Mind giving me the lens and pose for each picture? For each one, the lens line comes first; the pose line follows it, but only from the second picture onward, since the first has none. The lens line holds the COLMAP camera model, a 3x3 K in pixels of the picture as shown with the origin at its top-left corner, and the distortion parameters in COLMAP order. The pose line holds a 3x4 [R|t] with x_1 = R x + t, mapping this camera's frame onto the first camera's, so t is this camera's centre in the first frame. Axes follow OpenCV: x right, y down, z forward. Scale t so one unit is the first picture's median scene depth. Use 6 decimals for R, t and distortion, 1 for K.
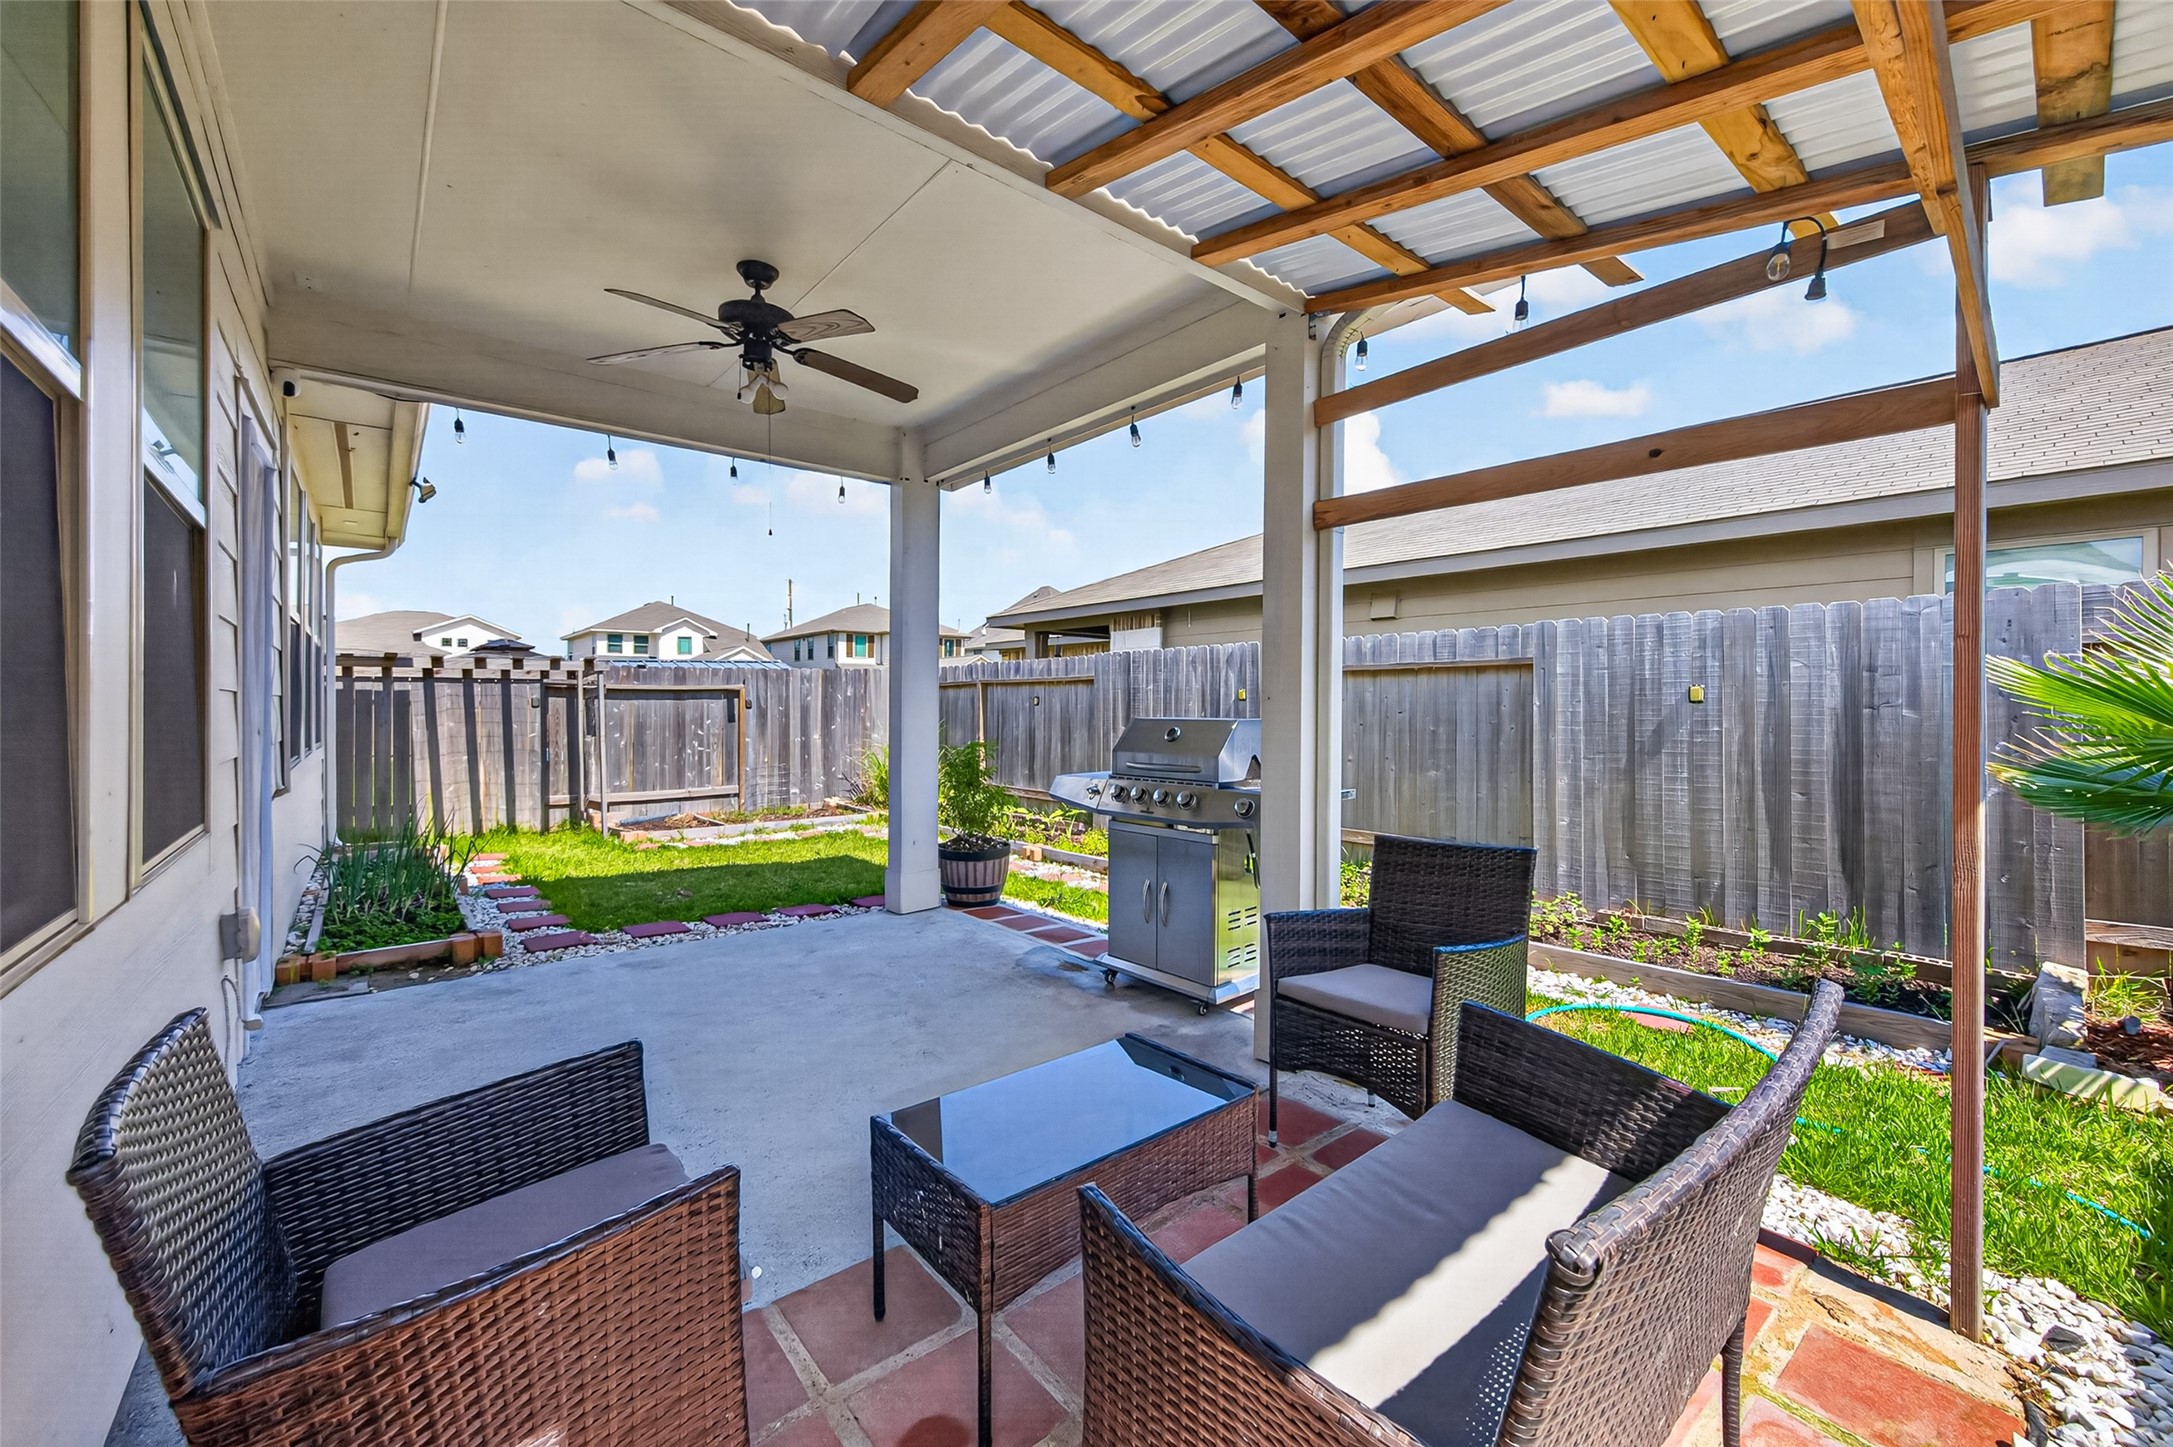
lens RADIAL K [[851.0, 0, 1060.3], [0, 851.0, 716.9], [0, 0, 1]] dist [-0.000507, -0.000478]
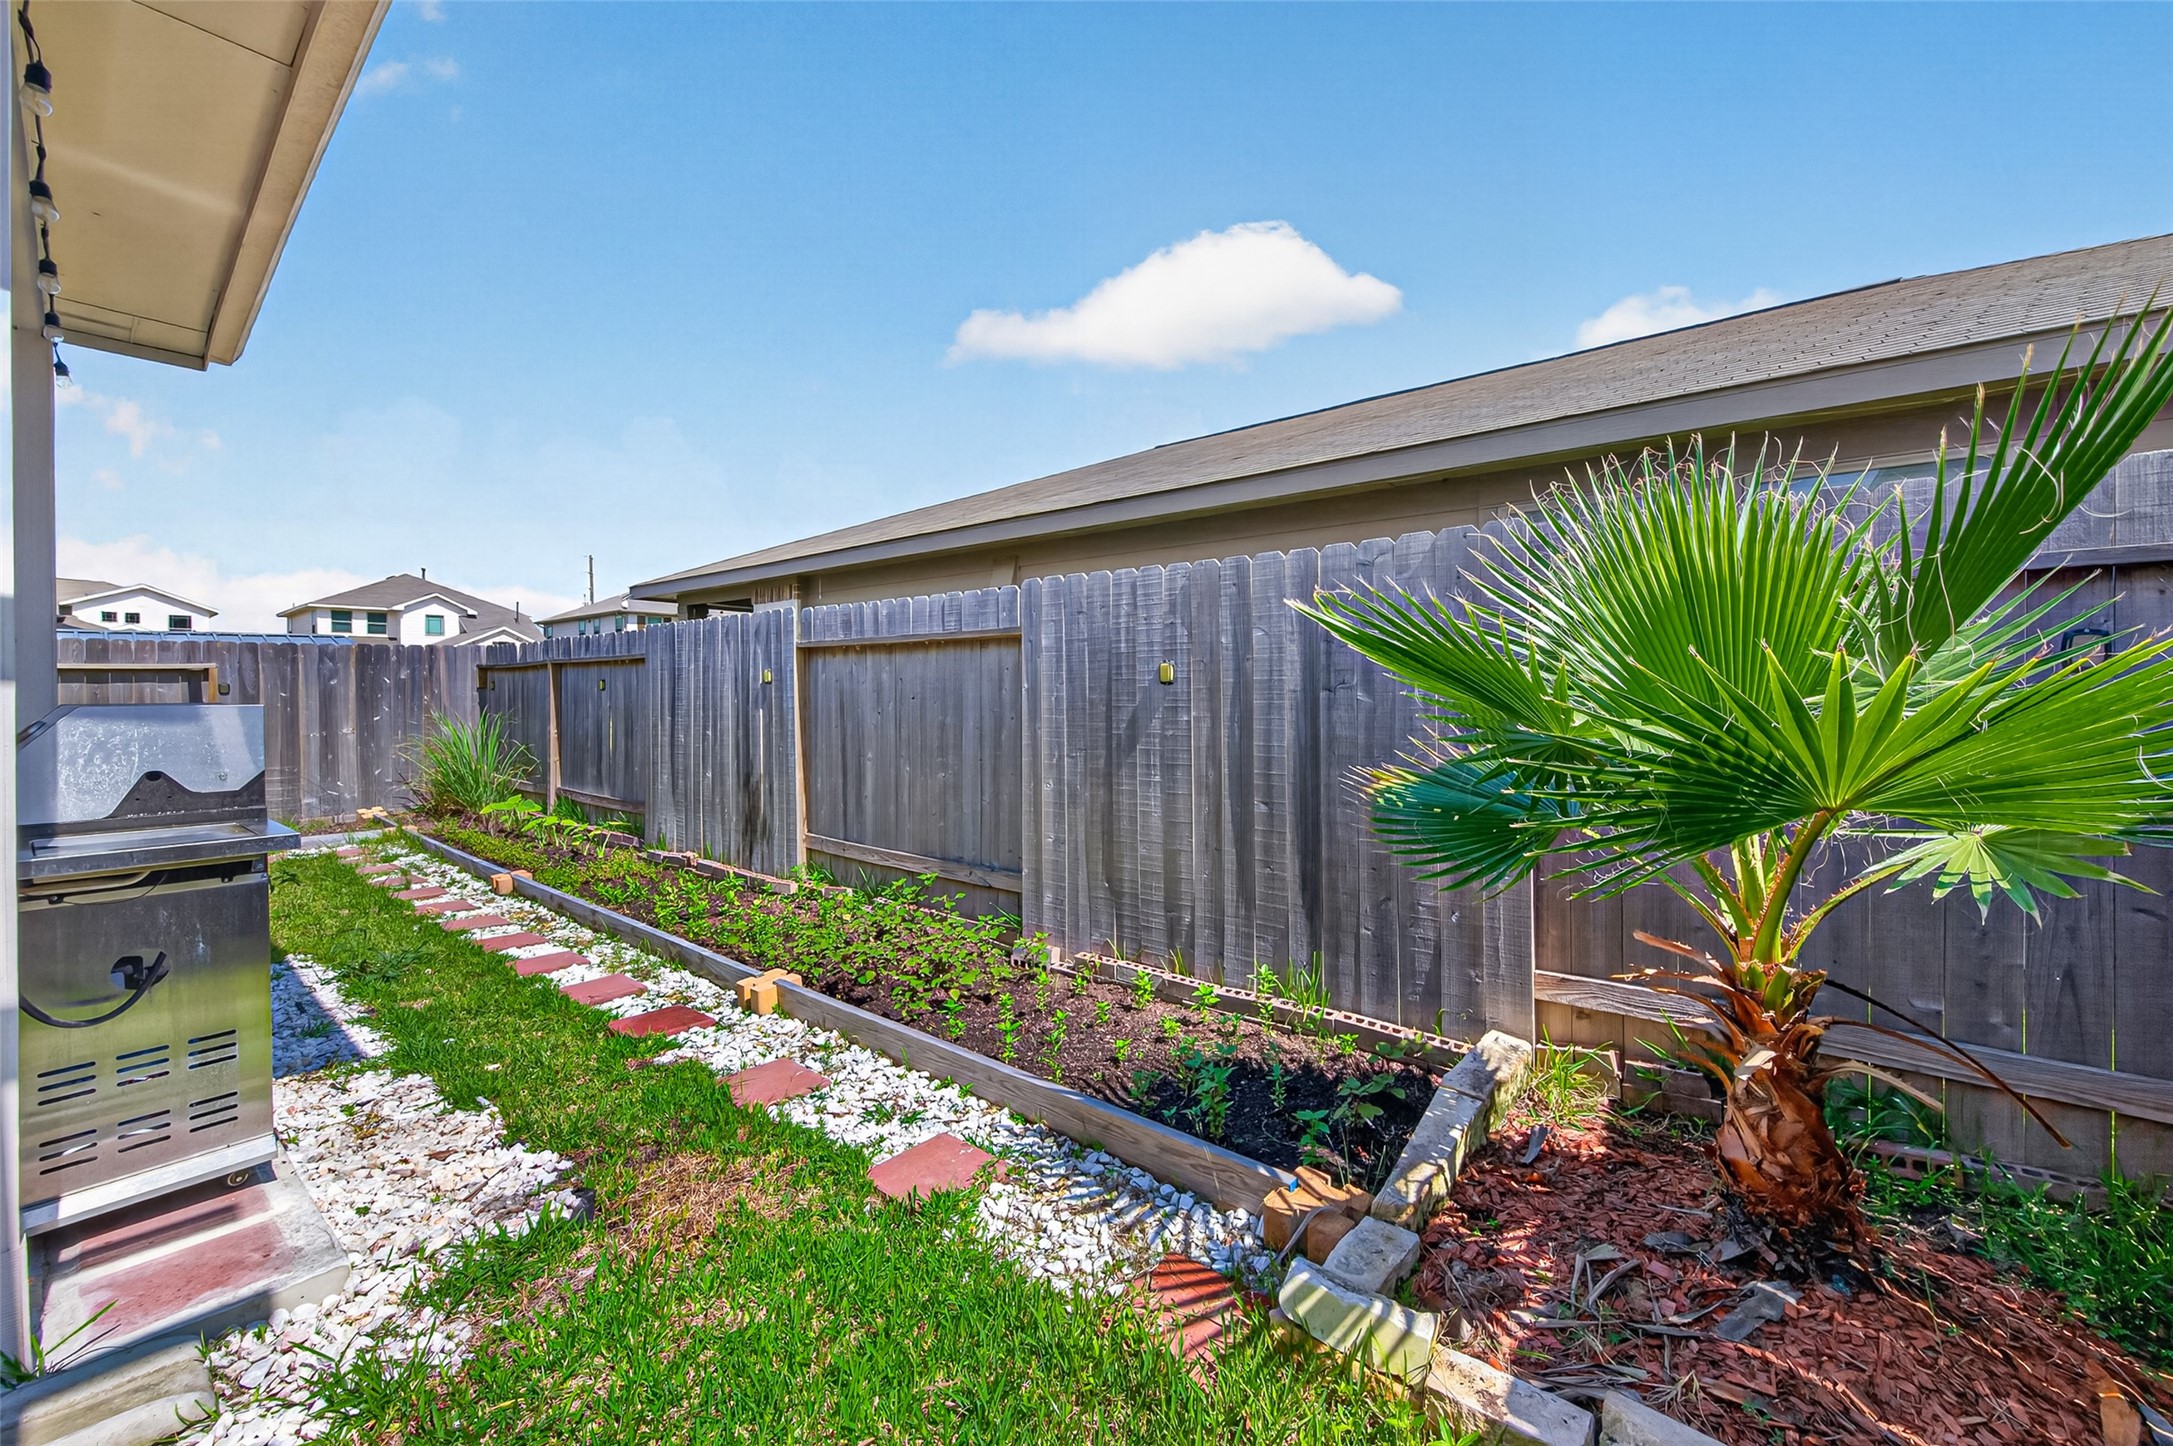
lens RADIAL K [[851.0, 0, 1060.3], [0, 851.0, 716.4], [0, 0, 1]] dist [-0.000507, -0.000478]
pose [[0.983821, -0.003844, 0.179112, 0.466713], [0.001593, 0.999918, 0.012712, 0.002292], [-0.179146, -0.012221, 0.983747, 0.238538]]
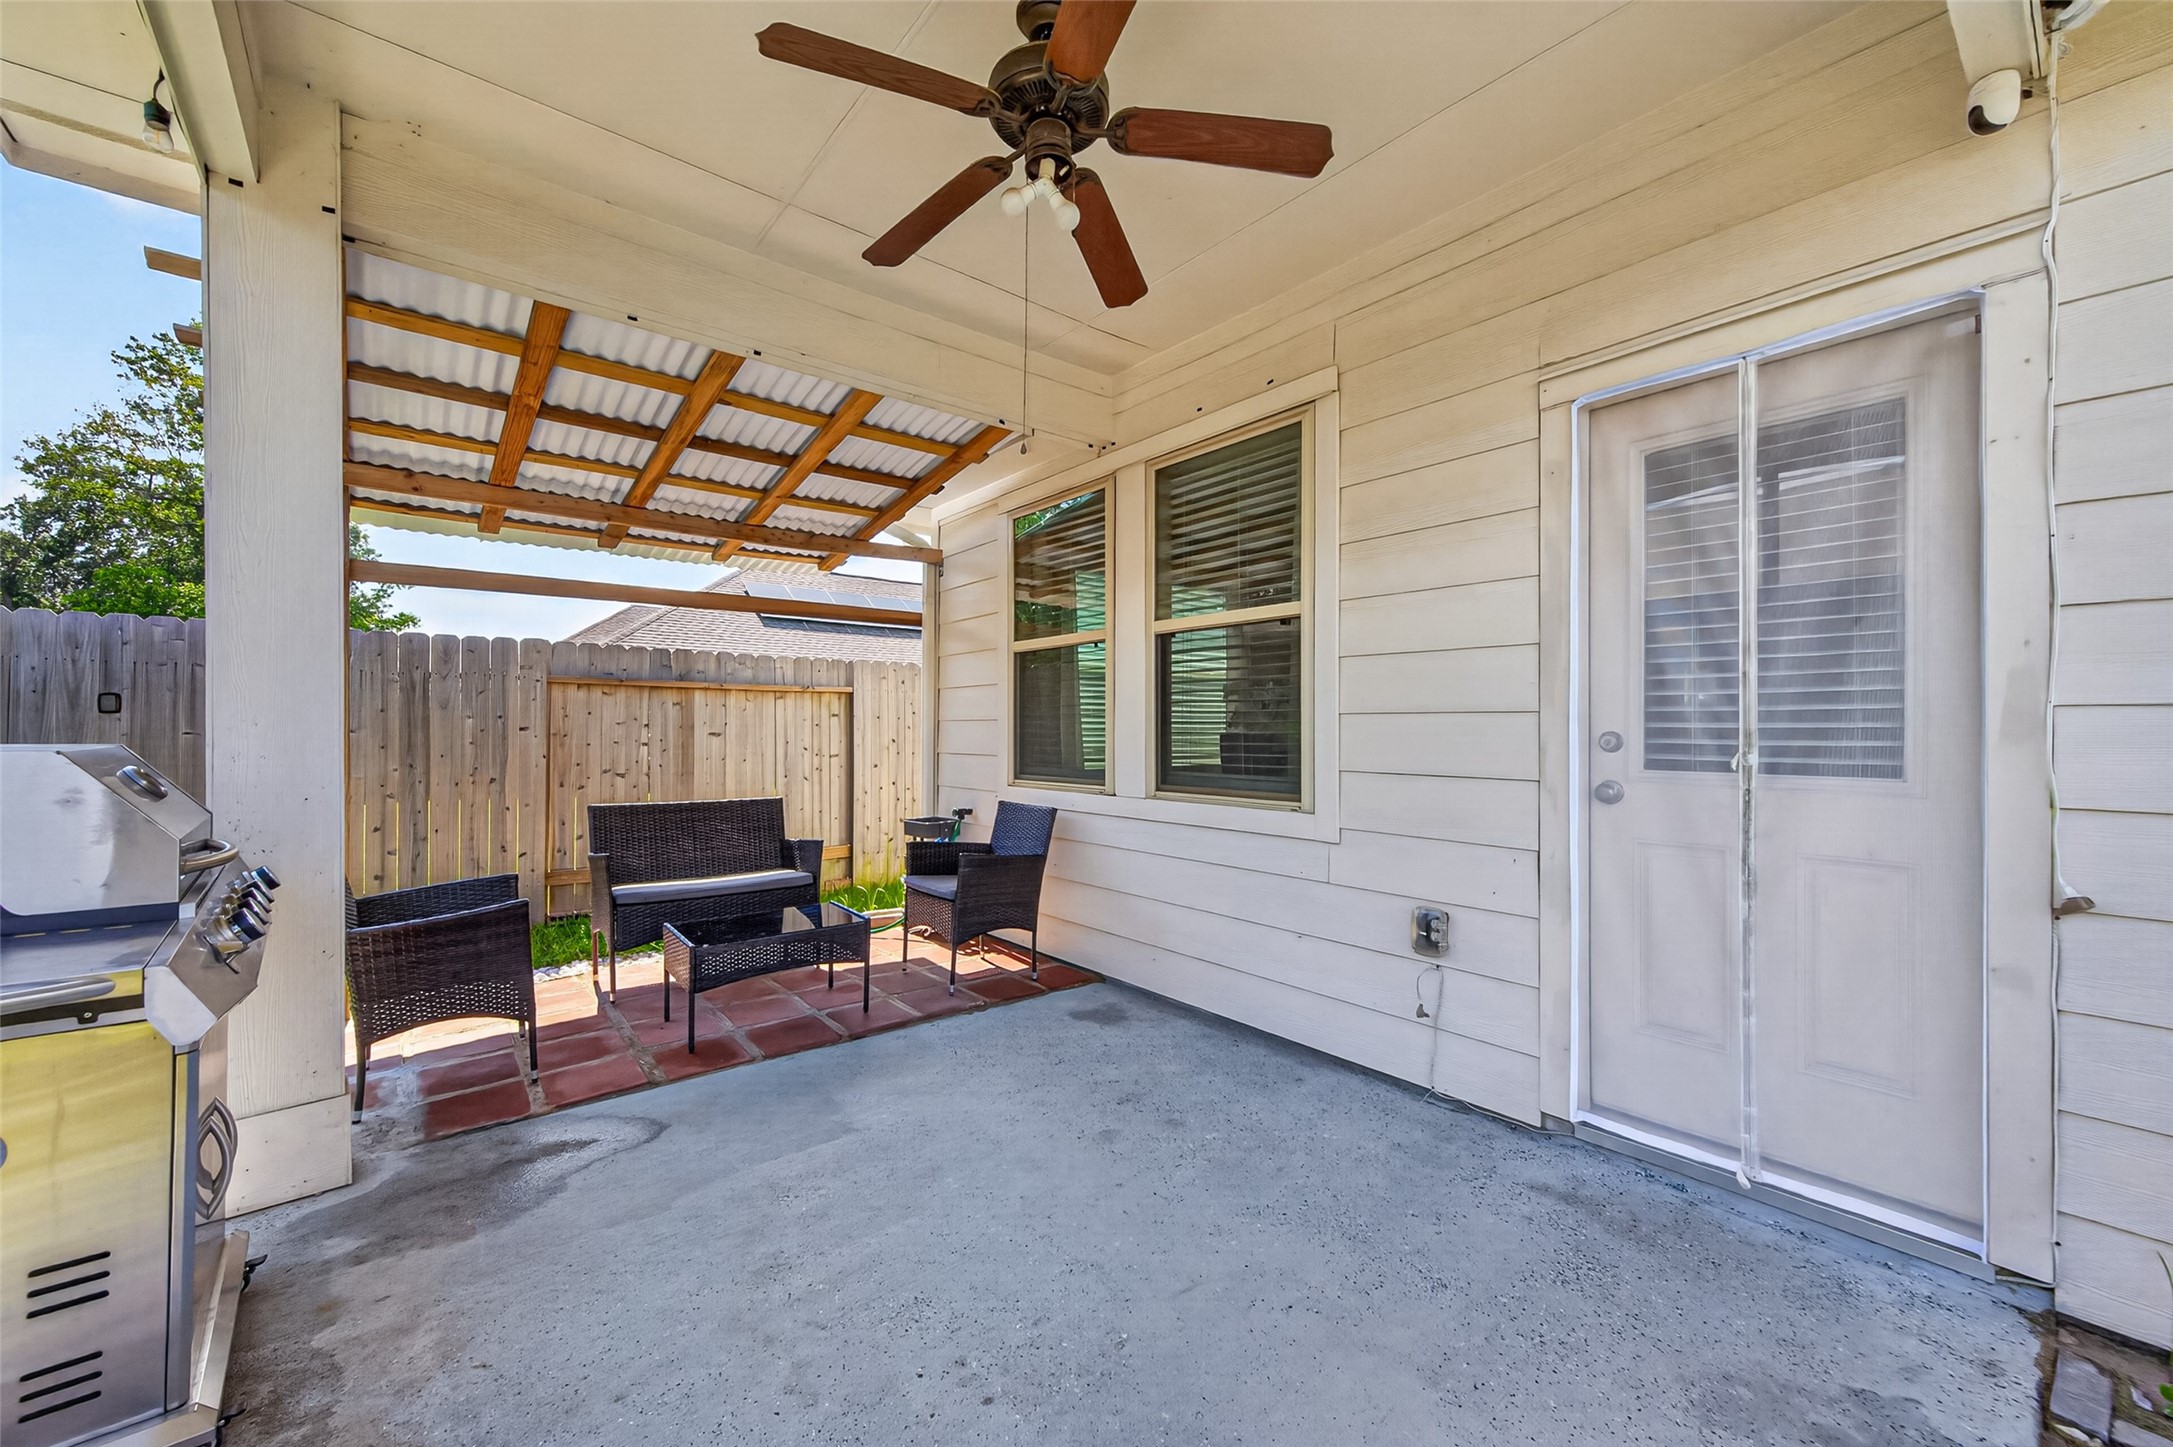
lens RADIAL K [[851.0, 0, 1060.3], [0, 851.0, 716.9], [0, 0, 1]] dist [-0.000507, -0.000478]
pose [[-0.999847, -0.008291, 0.015415, -0.231941], [-0.008344, 0.999959, -0.003382, -0.011295], [-0.015386, -0.003510, -0.999875, 0.996344]]
